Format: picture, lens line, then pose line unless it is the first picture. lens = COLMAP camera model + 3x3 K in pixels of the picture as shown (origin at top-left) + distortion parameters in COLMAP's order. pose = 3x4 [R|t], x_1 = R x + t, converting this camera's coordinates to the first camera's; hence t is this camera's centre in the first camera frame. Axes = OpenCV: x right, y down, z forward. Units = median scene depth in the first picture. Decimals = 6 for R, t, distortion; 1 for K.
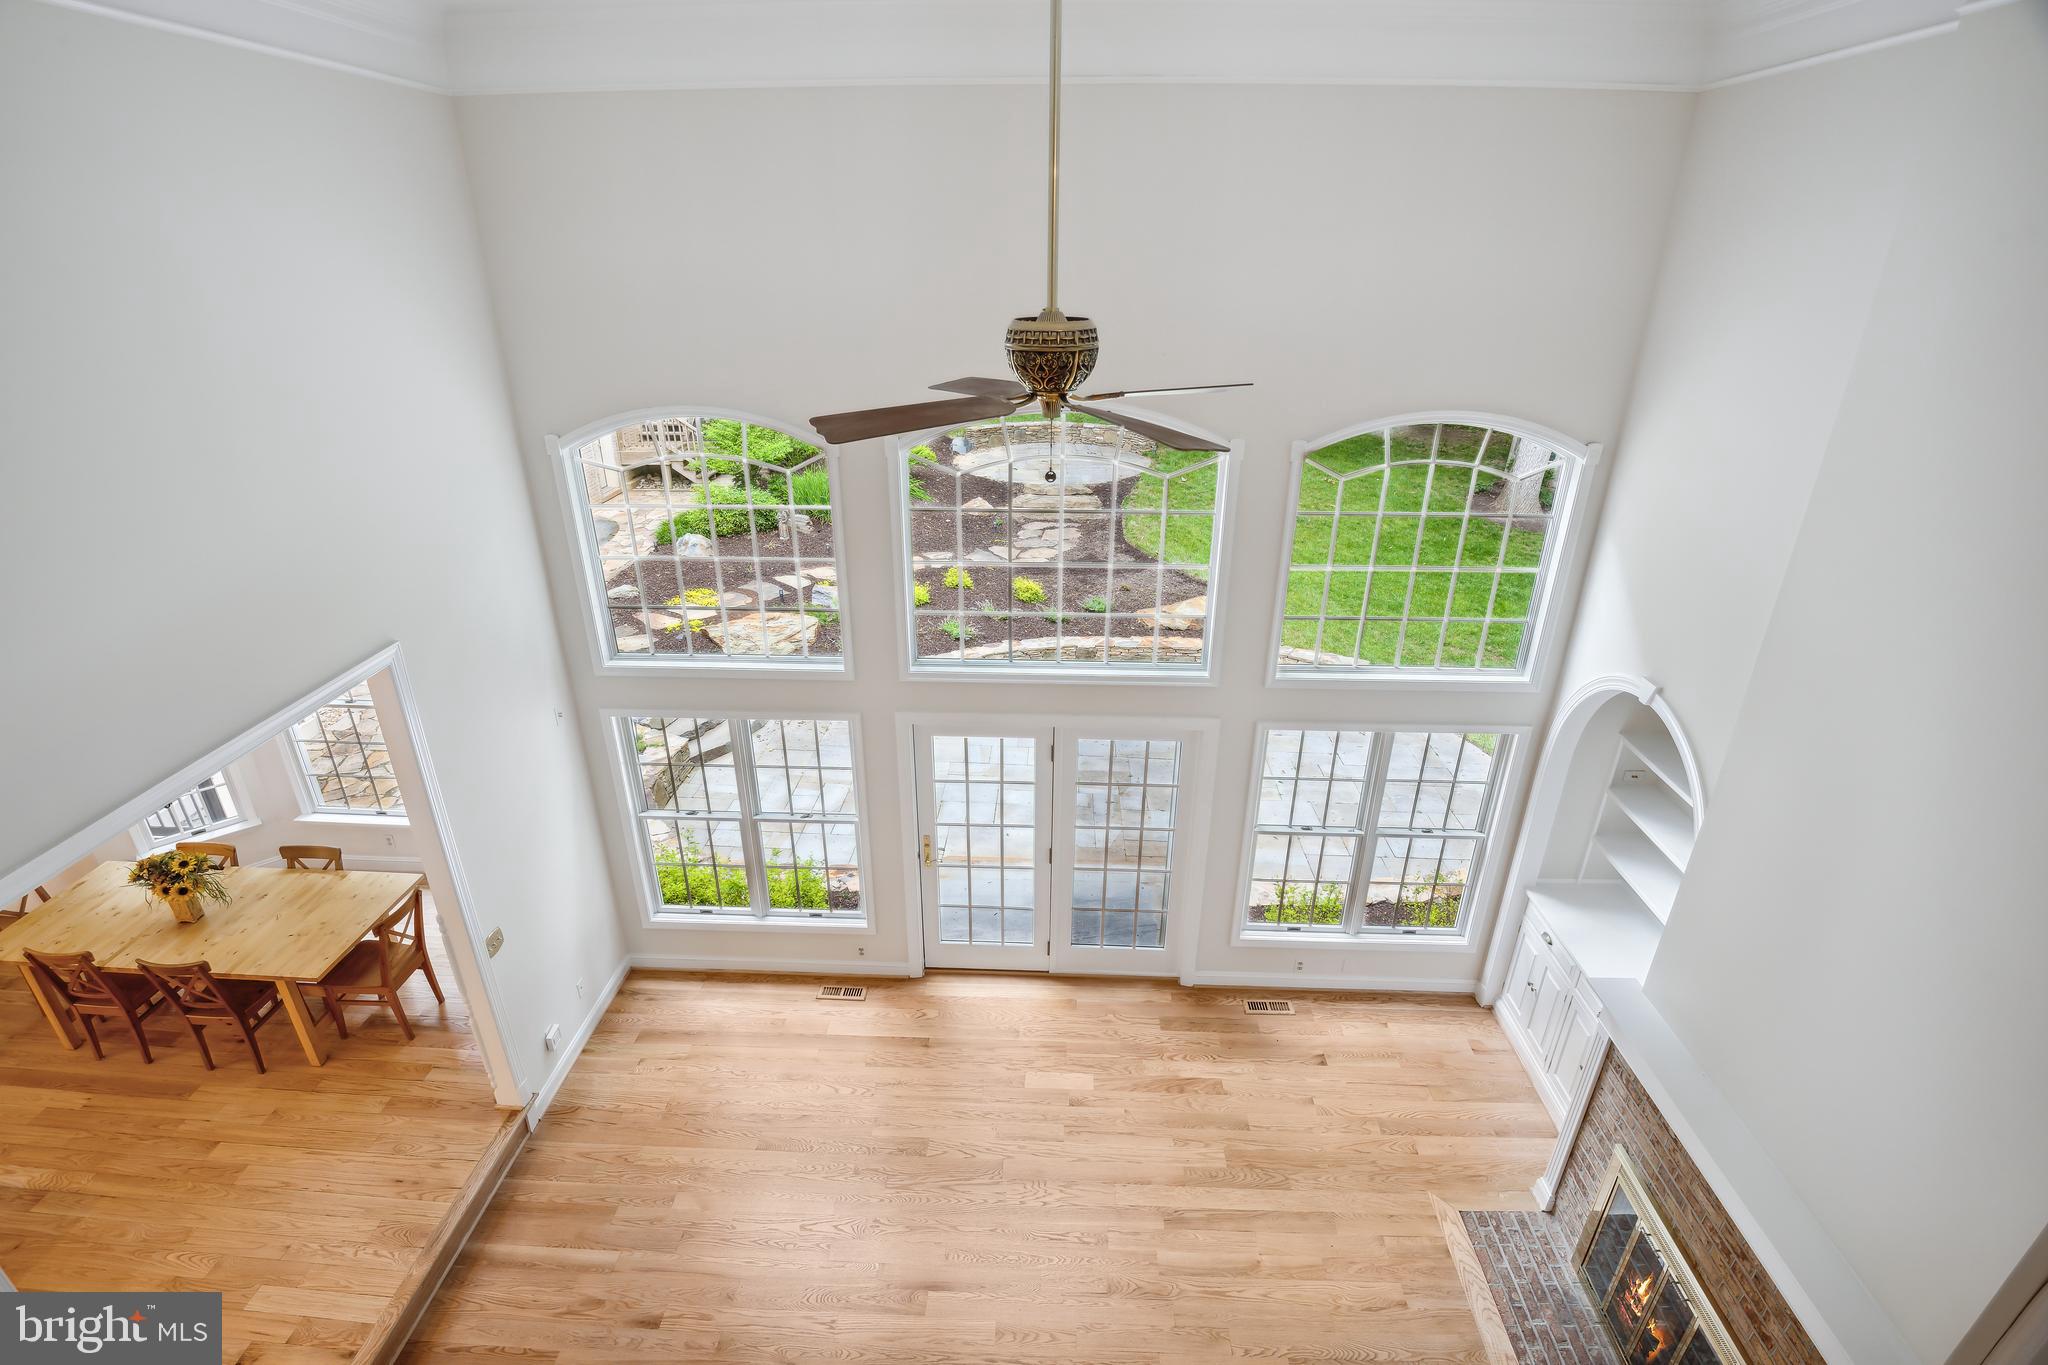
lens RADIAL K [[961.8, 0, 1016.3], [0, 961.8, 687.4], [0, 0, 1]] dist [0.000253, -0.018237]
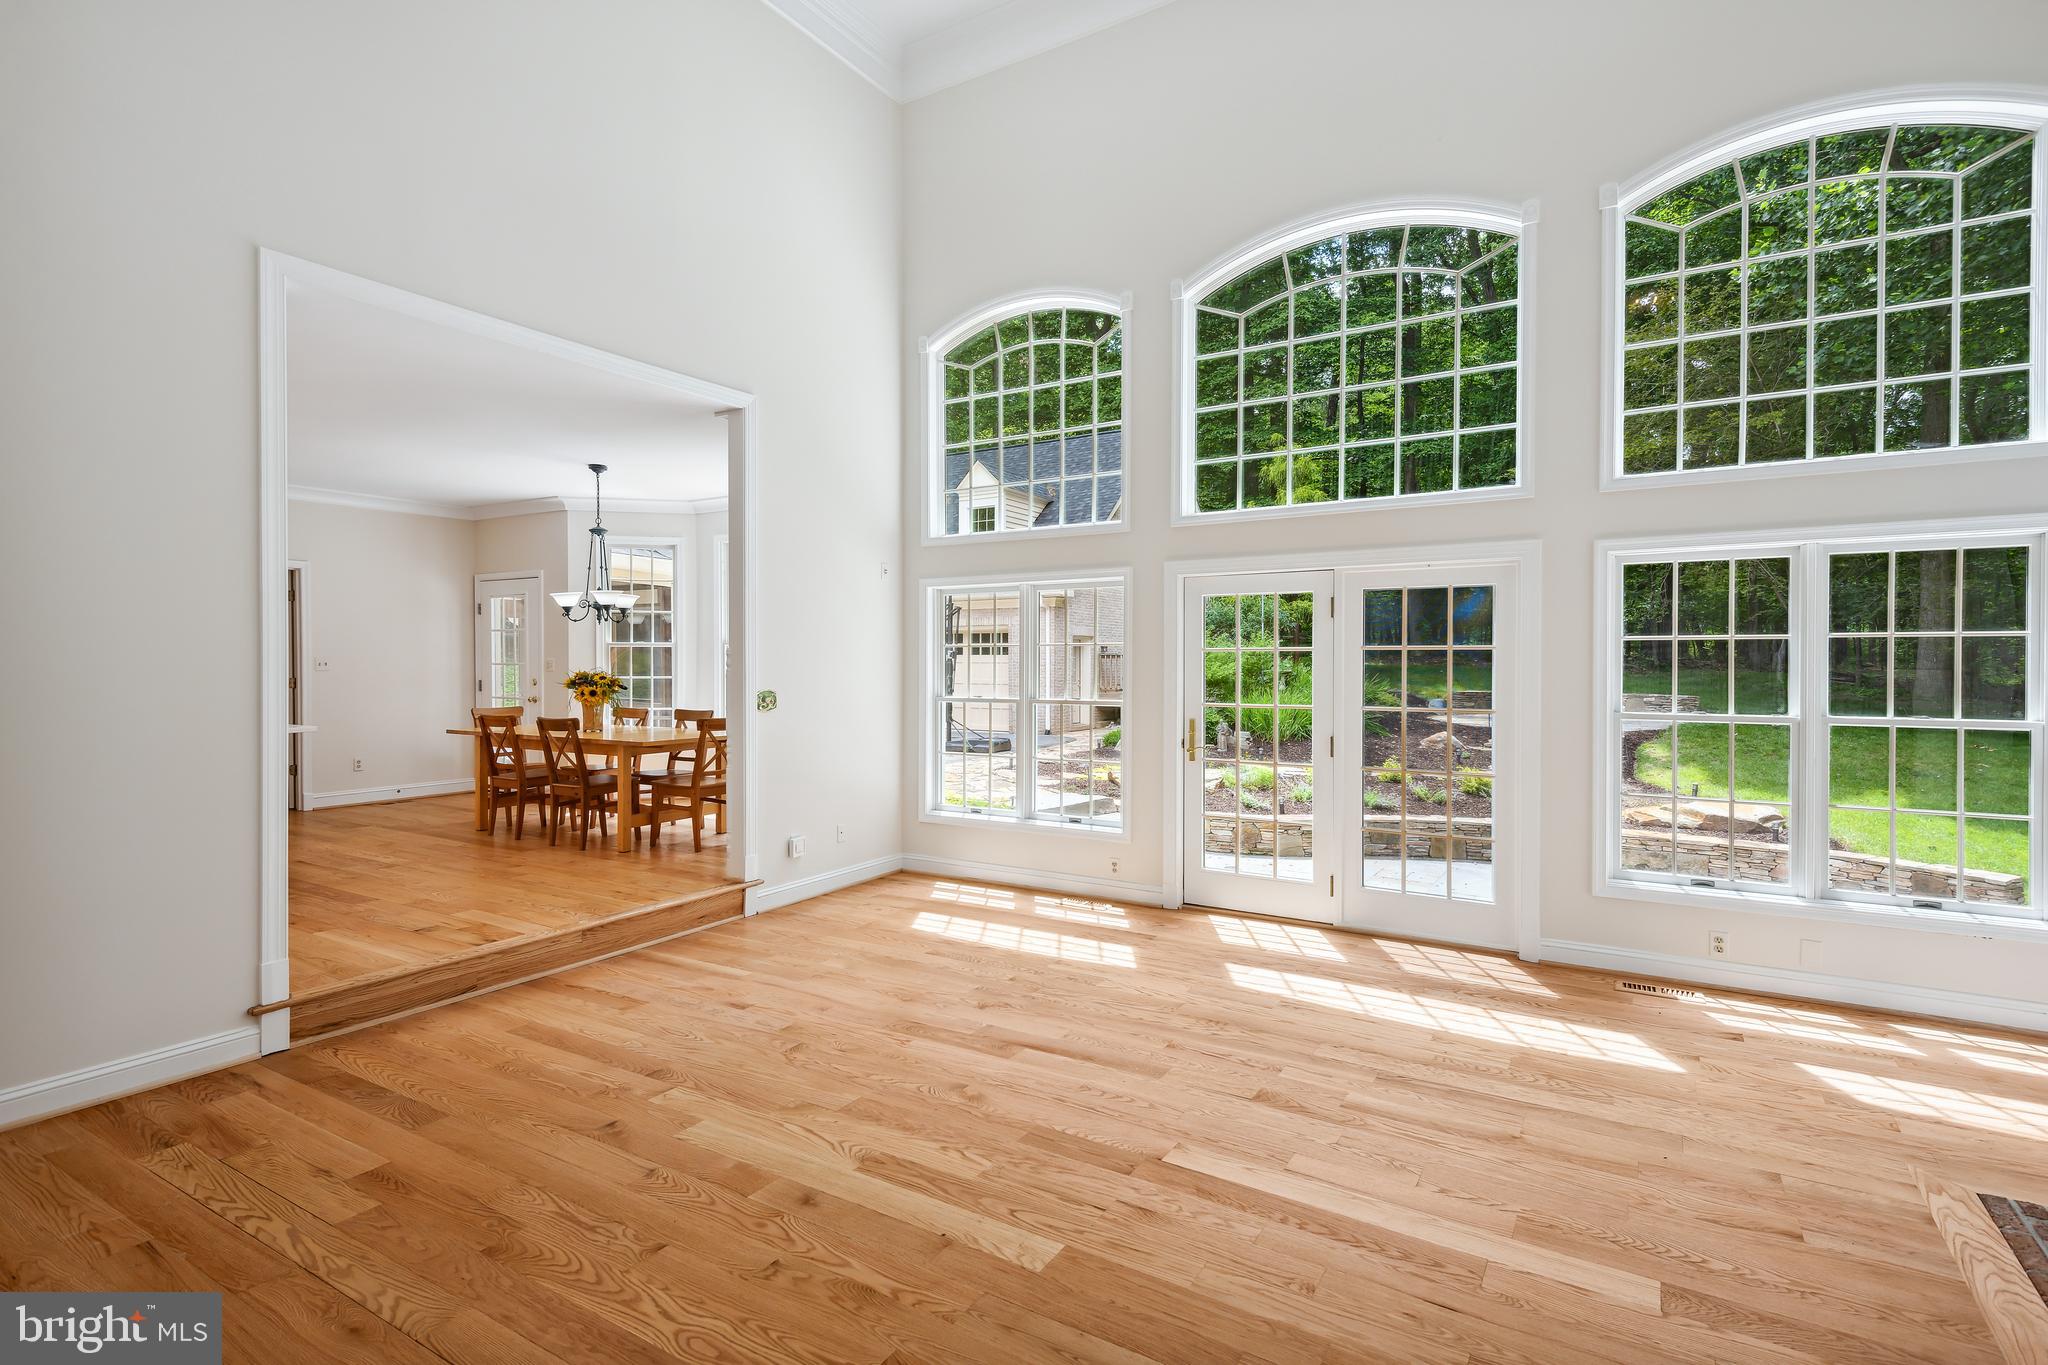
lens RADIAL K [[988.6, 0, 1041.7], [0, 988.6, 661.6], [0, 0, 1]] dist [0.053258, -0.023823]
pose [[0.879887, 0.003341, -0.475172, 0.273757], [-0.198773, 0.910871, -0.361667, 0.577760], [0.431612, 0.412678, 0.802127, 0.211250]]
